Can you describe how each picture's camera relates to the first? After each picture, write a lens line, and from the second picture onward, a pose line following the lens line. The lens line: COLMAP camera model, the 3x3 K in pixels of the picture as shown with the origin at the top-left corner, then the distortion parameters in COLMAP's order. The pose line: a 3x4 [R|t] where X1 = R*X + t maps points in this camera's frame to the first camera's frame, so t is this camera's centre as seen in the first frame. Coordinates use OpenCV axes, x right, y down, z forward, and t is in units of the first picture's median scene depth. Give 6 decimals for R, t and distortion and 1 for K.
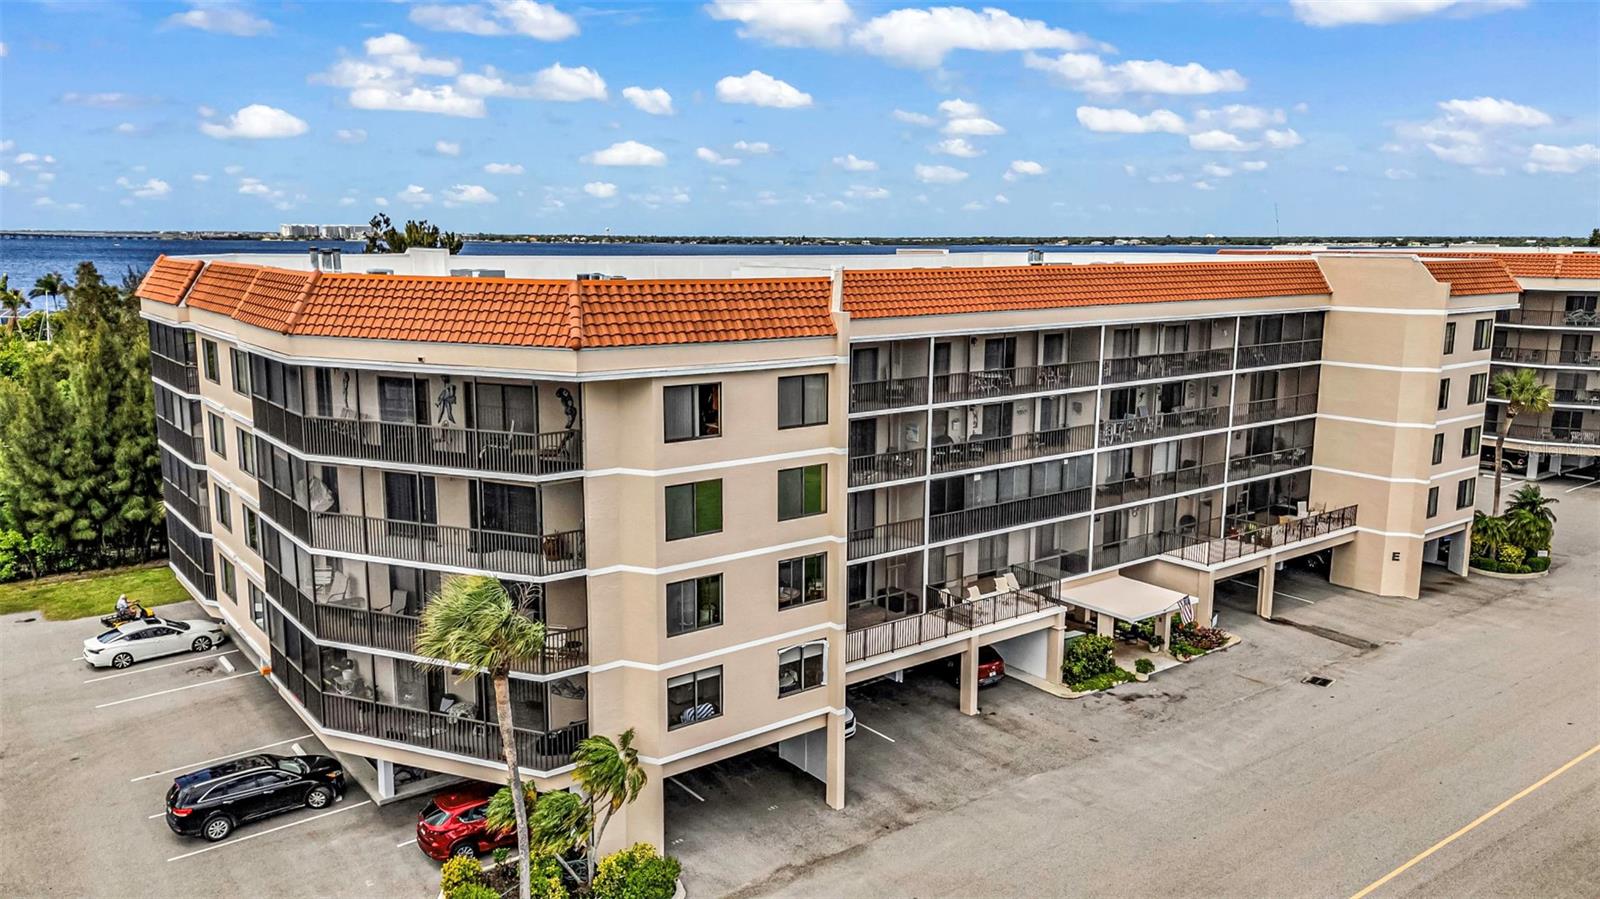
lens RADIAL K [[1175.4, 0, 782.7], [0, 1175.4, 455.6], [0, 0, 1]] dist [0.081075, -0.076493]
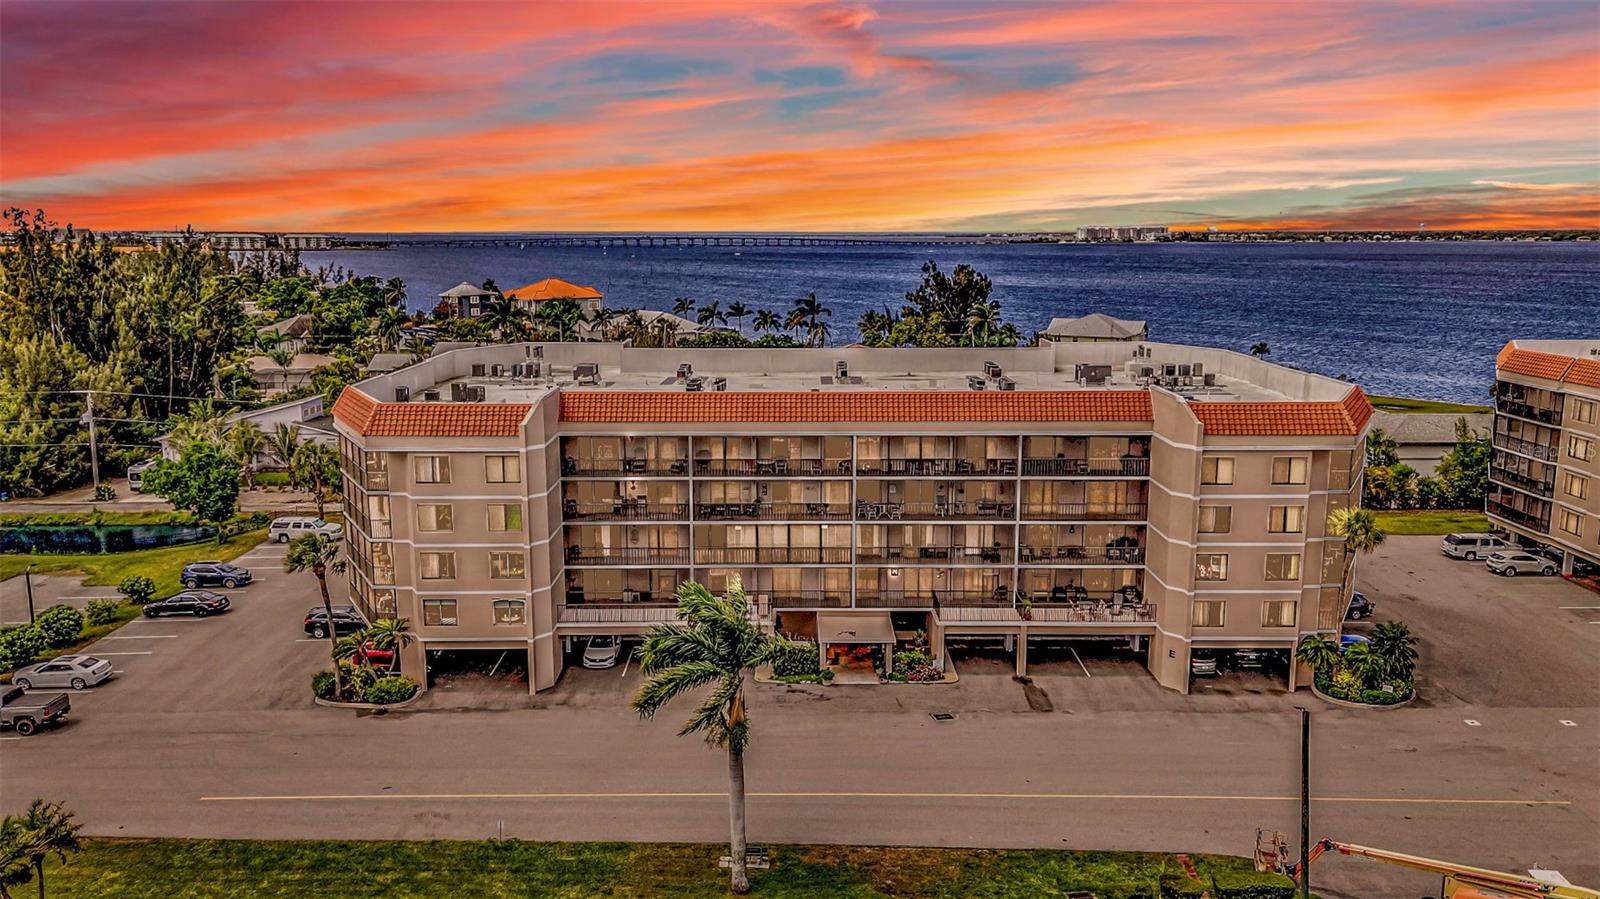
lens RADIAL K [[1175.4, 0, 804.1], [0, 1175.4, 446.0], [0, 0, 1]] dist [0.081075, -0.076493]
pose [[0.802789, 0.107439, -0.586504, 1.037598], [-0.109875, 0.993443, 0.031591, -0.133060], [0.586052, 0.039081, 0.809330, -0.170767]]
